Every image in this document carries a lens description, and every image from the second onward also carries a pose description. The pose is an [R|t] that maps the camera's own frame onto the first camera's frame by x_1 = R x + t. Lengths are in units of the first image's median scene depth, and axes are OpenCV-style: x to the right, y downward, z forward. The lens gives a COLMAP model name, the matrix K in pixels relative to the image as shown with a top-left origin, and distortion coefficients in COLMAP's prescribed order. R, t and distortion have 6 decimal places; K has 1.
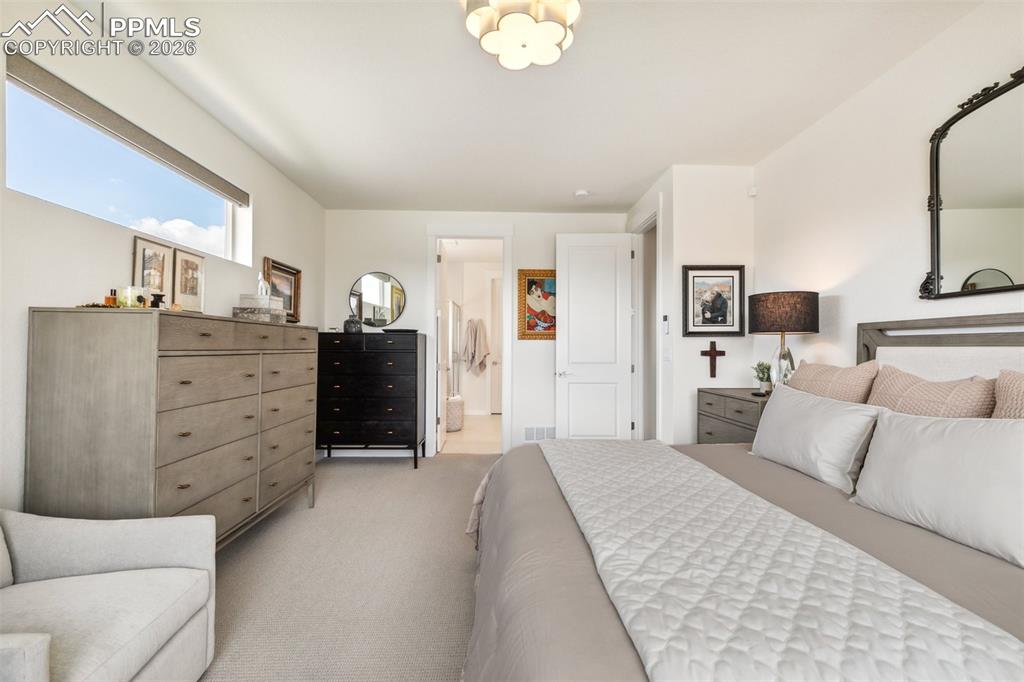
lens RADIAL K [[464.3, 0, 511.9], [0, 464.3, 340.2], [0, 0, 1]] dist [0.002677, 0.000325]
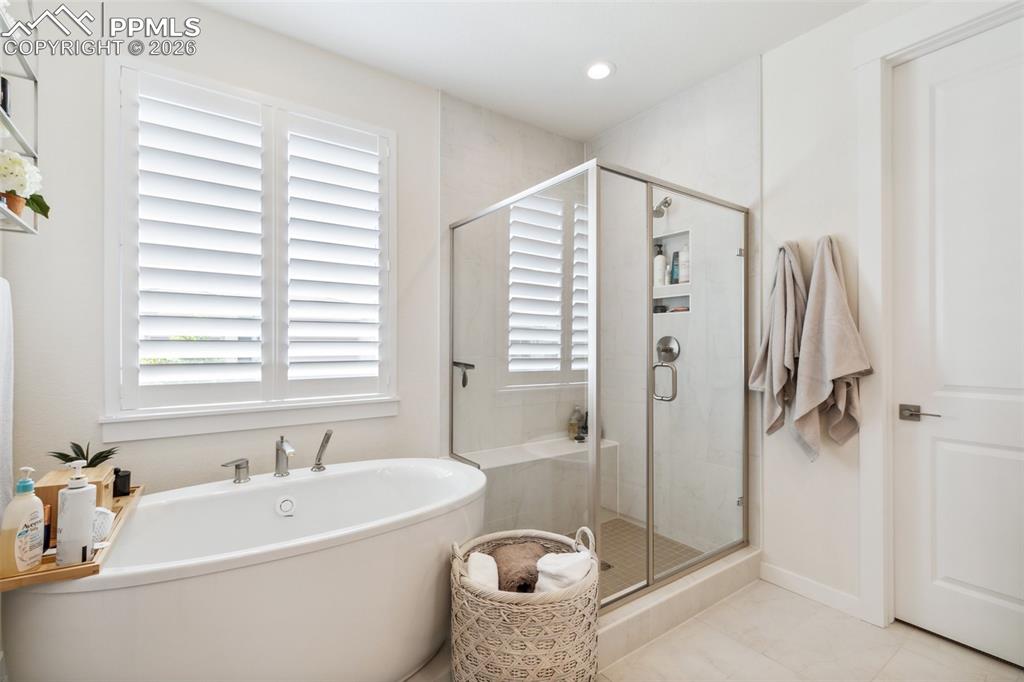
lens RADIAL K [[464.3, 0, 510.4], [0, 464.3, 349.2], [0, 0, 1]] dist [0.002677, 0.000325]
pose [[0.565527, -0.003826, -0.824721, 0.045062], [0.013316, 0.999901, 0.004492, 0.013588], [0.824622, -0.013523, 0.565522, 0.711058]]
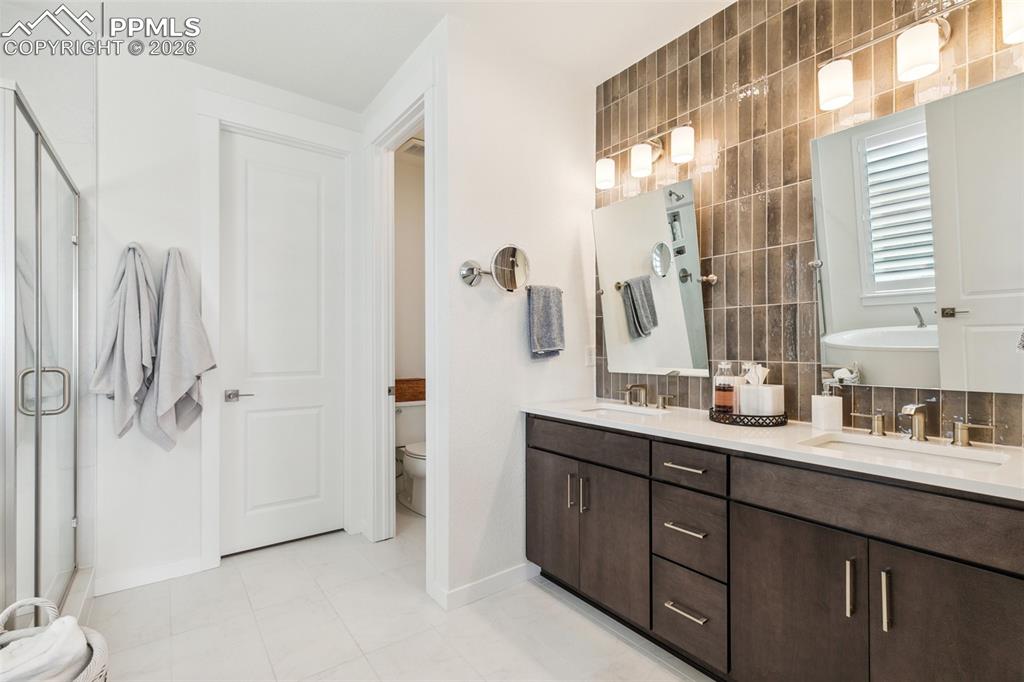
lens RADIAL K [[464.3, 0, 512.7], [0, 464.3, 343.5], [0, 0, 1]] dist [0.002677, 0.000325]
pose [[0.804498, -0.005031, 0.593934, -0.072223], [-0.004567, 0.999882, 0.014656, 0.008688], [-0.593938, -0.014504, 0.804380, 0.643984]]
